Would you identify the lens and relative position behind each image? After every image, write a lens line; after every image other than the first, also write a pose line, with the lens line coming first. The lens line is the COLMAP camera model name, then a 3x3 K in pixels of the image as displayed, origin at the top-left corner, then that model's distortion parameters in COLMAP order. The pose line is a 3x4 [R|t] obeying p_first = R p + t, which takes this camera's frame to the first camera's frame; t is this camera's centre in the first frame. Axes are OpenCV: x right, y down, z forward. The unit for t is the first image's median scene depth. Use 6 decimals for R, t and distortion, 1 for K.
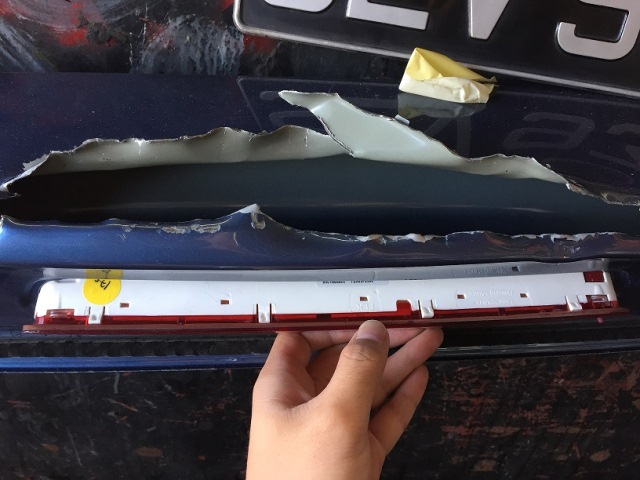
lens RADIAL K [[553.8, 0, 320.0], [0, 553.8, 240.0], [0, 0, 1]] dist [0.083626, -0.134521]
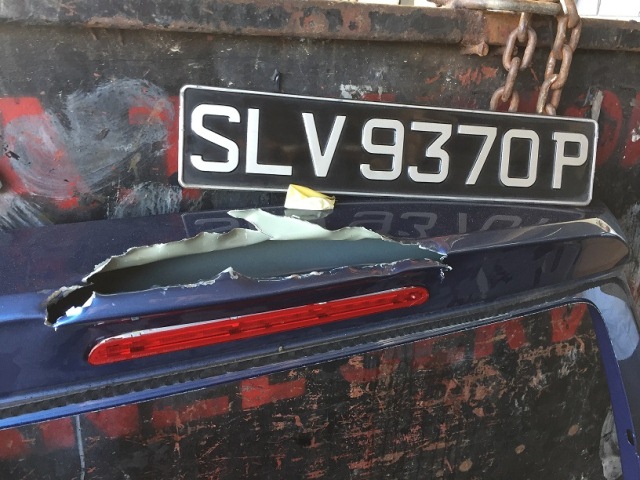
lens RADIAL K [[548.1, 0, 320.0], [0, 548.1, 240.0], [0, 0, 1]] dist [0.094323, -0.131451]
pose [[0.951156, -0.135967, 0.277155, -0.133927], [0.203809, 0.950891, -0.232953, 0.138161], [-0.231870, 0.278062, 0.932158, -0.332538]]
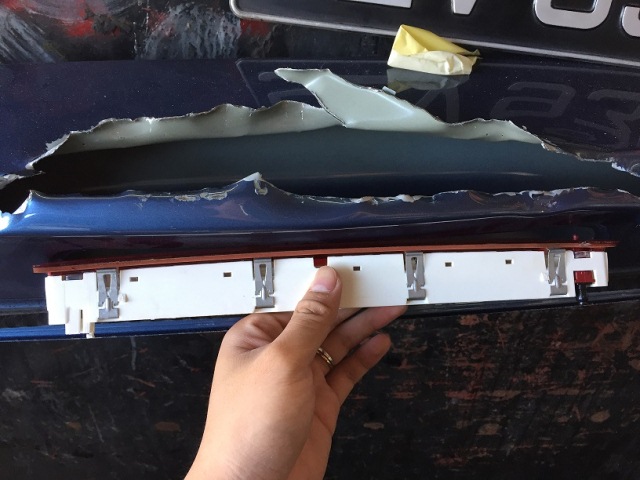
lens RADIAL K [[553.8, 0, 320.0], [0, 553.8, 240.0], [0, 0, 1]] dist [0.083626, -0.134521]
pose [[0.999213, -0.038489, -0.009592, 0.005182], [0.038679, 0.999041, 0.020512, 0.020753], [0.008793, -0.020867, 0.999744, -0.041699]]
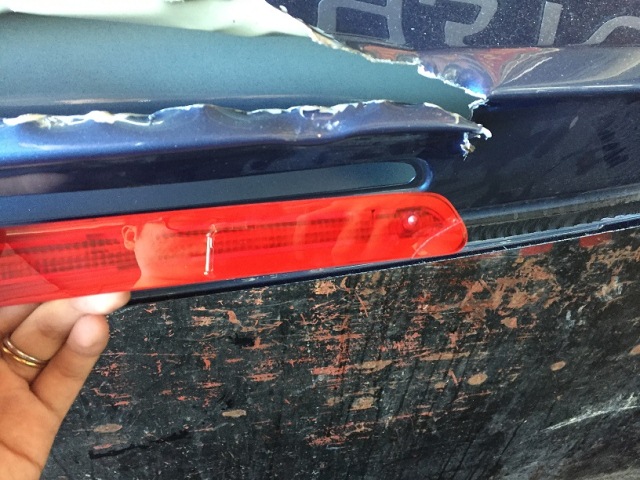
lens RADIAL K [[548.1, 0, 320.0], [0, 548.1, 240.0], [0, 0, 1]] dist [0.094323, -0.131451]
pose [[0.987090, -0.091507, 0.131453, 0.143323], [0.081115, 0.993297, 0.082349, 0.047974], [-0.138107, -0.070623, 0.987896, 0.111802]]
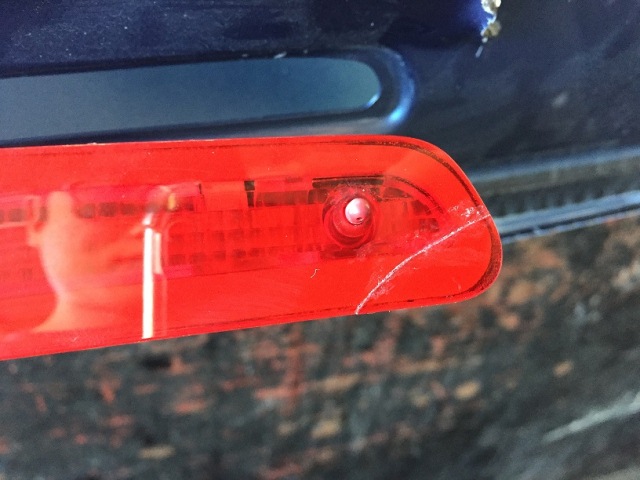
lens RADIAL K [[573.5, 0, 320.0], [0, 573.5, 240.0], [0, 0, 1]] dist [0.082772, -0.153518]
pose [[0.976463, -0.122129, 0.177777, 0.209320], [0.101475, 0.987453, 0.120990, 0.066925], [-0.190323, -0.100102, 0.976605, 0.311516]]
